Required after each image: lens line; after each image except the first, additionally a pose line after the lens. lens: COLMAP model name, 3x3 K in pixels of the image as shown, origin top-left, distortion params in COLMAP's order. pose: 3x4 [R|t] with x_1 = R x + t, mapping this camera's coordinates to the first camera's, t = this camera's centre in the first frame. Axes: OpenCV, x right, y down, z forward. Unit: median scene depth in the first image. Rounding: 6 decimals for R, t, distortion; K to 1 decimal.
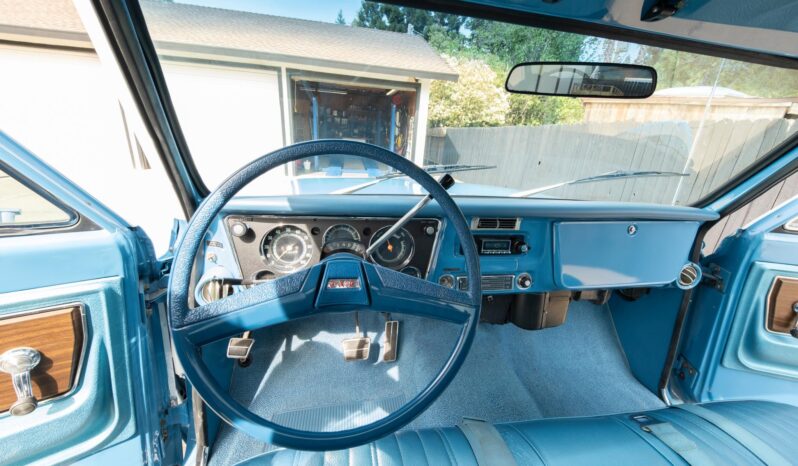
lens RADIAL K [[284.4, 0, 399.0], [0, 284.4, 233.0], [0, 0, 1]] dist [-0.000677, -0.000103]
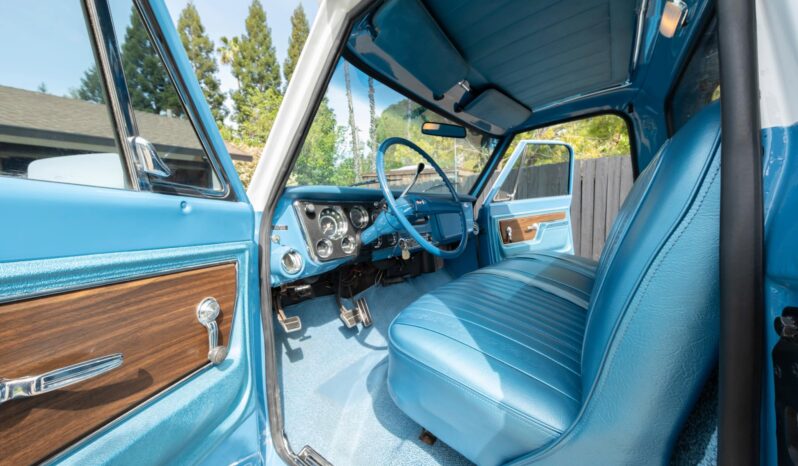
lens RADIAL K [[266.1, 0, 395.1], [0, 266.1, 232.3], [0, 0, 1]] dist [0.039084, -0.022850]
pose [[0.749473, -0.144777, 0.646011, -0.090779], [0.303123, 0.942547, -0.140436, 0.033837], [-0.588563, 0.301074, 0.750299, -0.018028]]
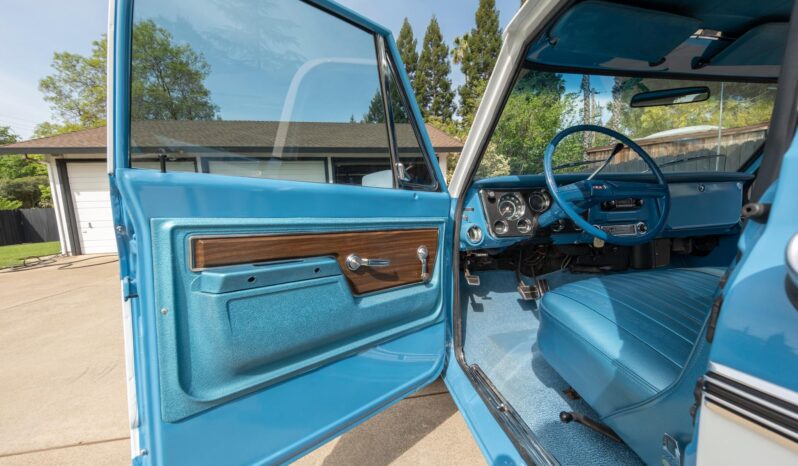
lens RADIAL K [[266.1, 0, 395.1], [0, 266.1, 232.3], [0, 0, 1]] dist [0.039084, -0.022850]
pose [[0.994129, -0.096910, -0.048132, -0.090728], [0.082810, 0.967716, -0.238050, 0.047441], [0.069648, 0.232666, 0.970060, -0.055314]]
